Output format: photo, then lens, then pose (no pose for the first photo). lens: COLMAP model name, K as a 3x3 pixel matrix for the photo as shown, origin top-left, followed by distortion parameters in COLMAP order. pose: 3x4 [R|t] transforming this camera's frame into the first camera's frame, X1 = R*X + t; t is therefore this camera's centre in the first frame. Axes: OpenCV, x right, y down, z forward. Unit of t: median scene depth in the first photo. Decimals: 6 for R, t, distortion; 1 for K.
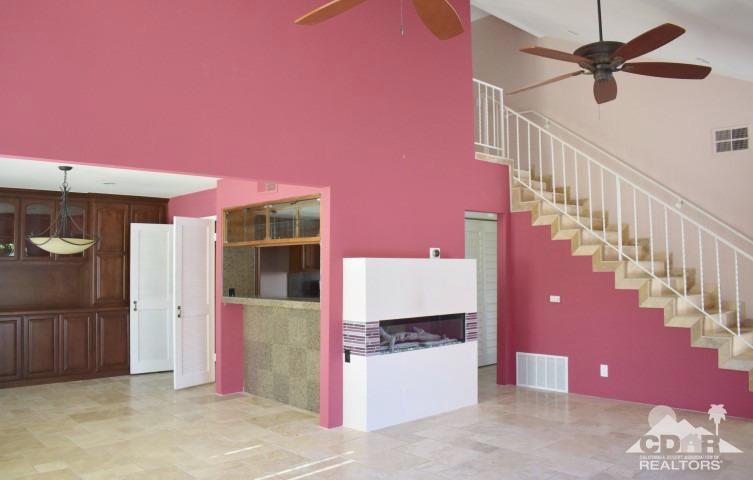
lens RADIAL K [[594.6, 0, 376.9], [0, 594.6, 236.8], [0, 0, 1]] dist [-0.077187, -0.002416]
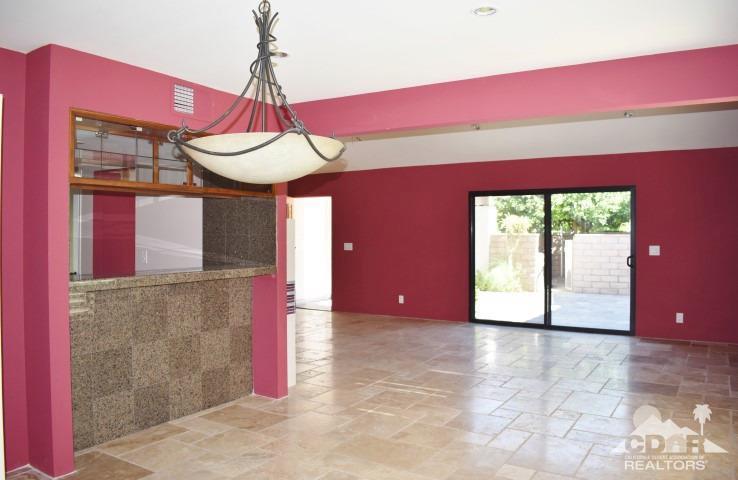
lens RADIAL K [[582.7, 0, 367.6], [0, 582.7, 239.6], [0, 0, 1]] dist [-0.077187, -0.002416]
pose [[-0.279981, 0.001984, 0.960003, -0.743743], [-0.046428, 0.998800, -0.015605, 0.056922], [-0.958882, -0.048940, -0.279553, 0.826747]]
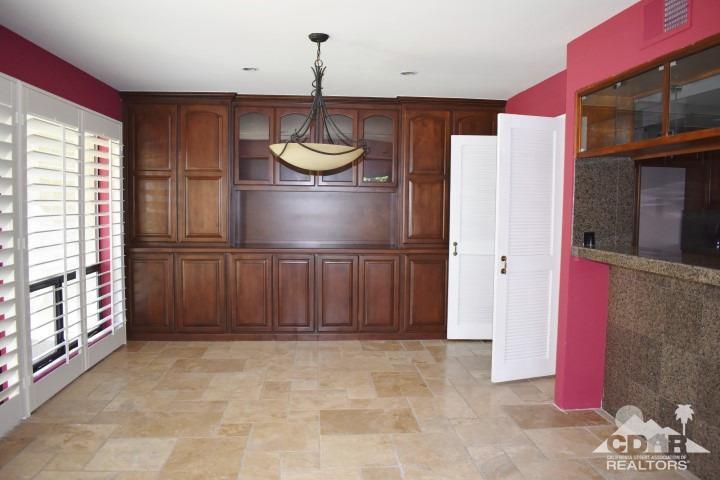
lens RADIAL K [[559.6, 0, 358.1], [0, 559.6, 234.8], [0, 0, 1]] dist [-0.090574, 0.005598]
pose [[0.789338, 0.053226, -0.611647, -0.089525], [0.012994, 0.994564, 0.103317, 0.029447], [0.613821, -0.089500, 0.784355, 0.414692]]
